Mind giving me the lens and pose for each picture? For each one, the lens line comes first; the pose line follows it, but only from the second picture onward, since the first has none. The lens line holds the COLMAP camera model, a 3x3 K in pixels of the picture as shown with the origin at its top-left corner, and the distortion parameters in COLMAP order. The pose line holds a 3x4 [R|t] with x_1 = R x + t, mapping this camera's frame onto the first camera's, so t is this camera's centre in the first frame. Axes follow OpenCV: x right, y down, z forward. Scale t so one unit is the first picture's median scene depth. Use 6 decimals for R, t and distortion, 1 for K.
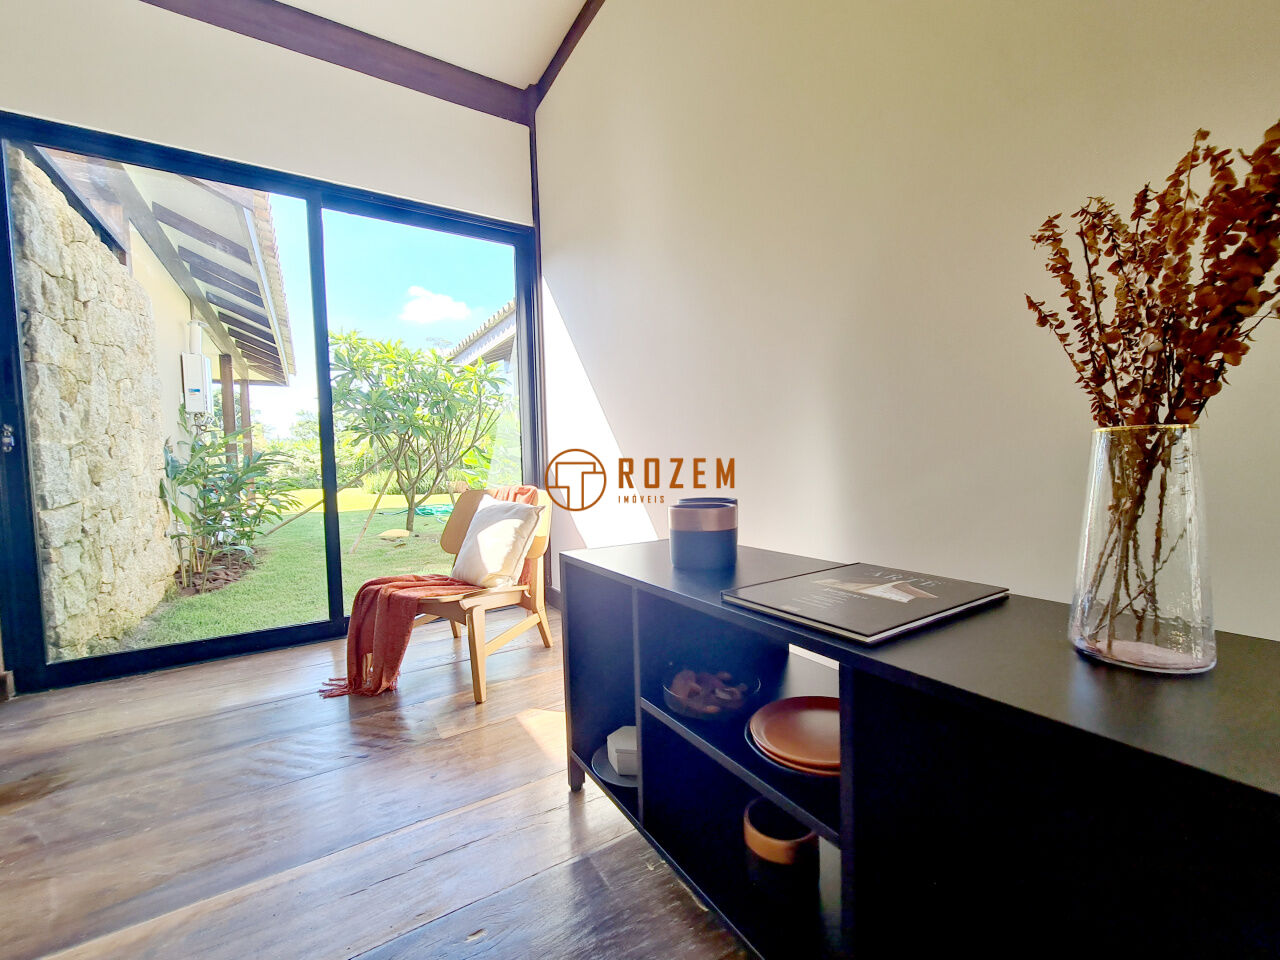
lens RADIAL K [[526.9, 0, 641.6], [0, 526.9, 487.7], [0, 0, 1]] dist [0.000746, -0.001769]
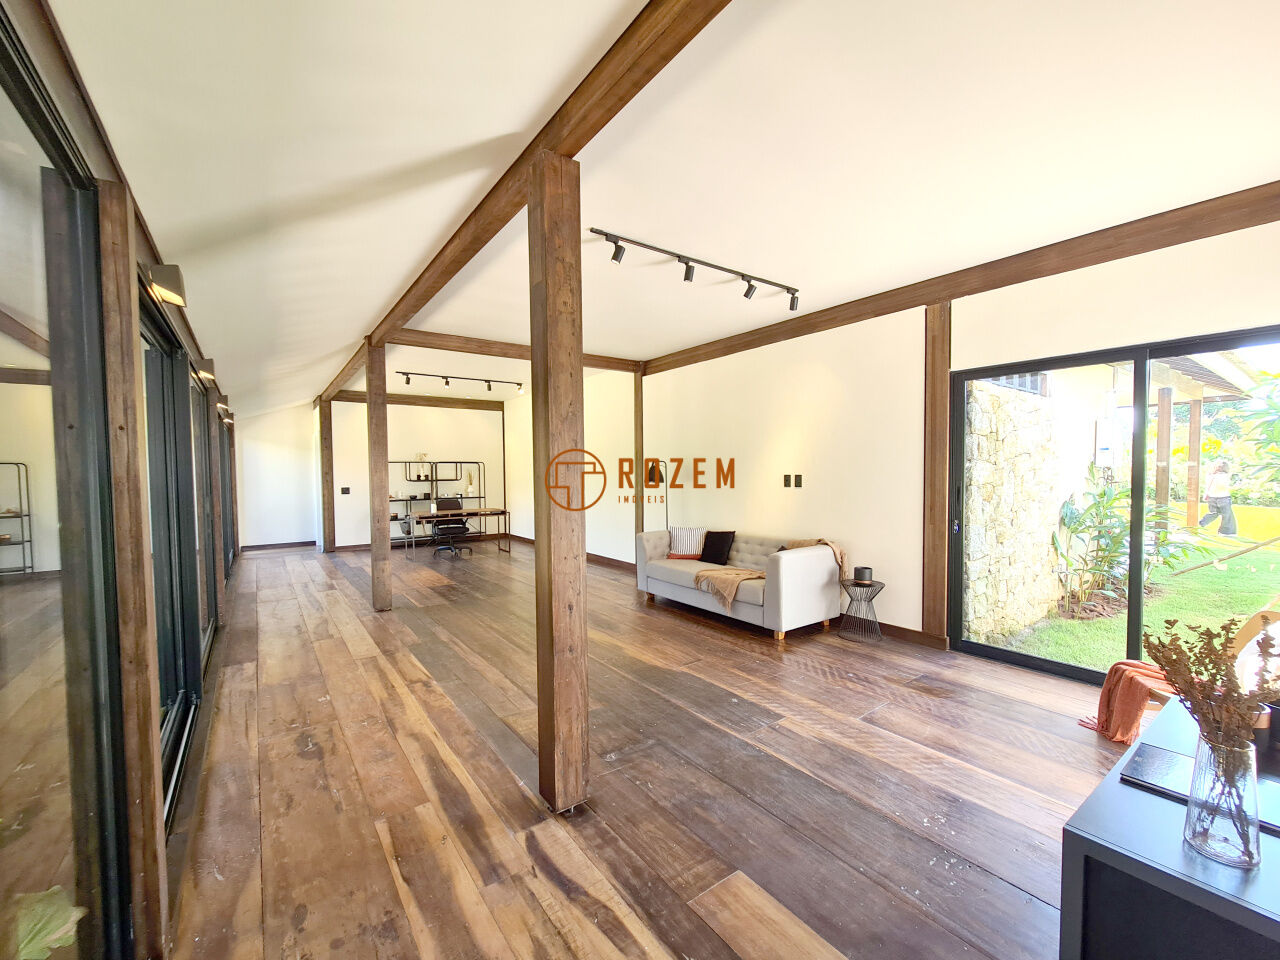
lens RADIAL K [[526.9, 0, 638.0], [0, 526.9, 488.9], [0, 0, 1]] dist [0.000746, -0.001769]
pose [[0.069859, 0.061601, -0.995653, 0.657533], [-0.046054, 0.997226, 0.058467, -0.262238], [0.996493, 0.041770, 0.072502, -0.349002]]
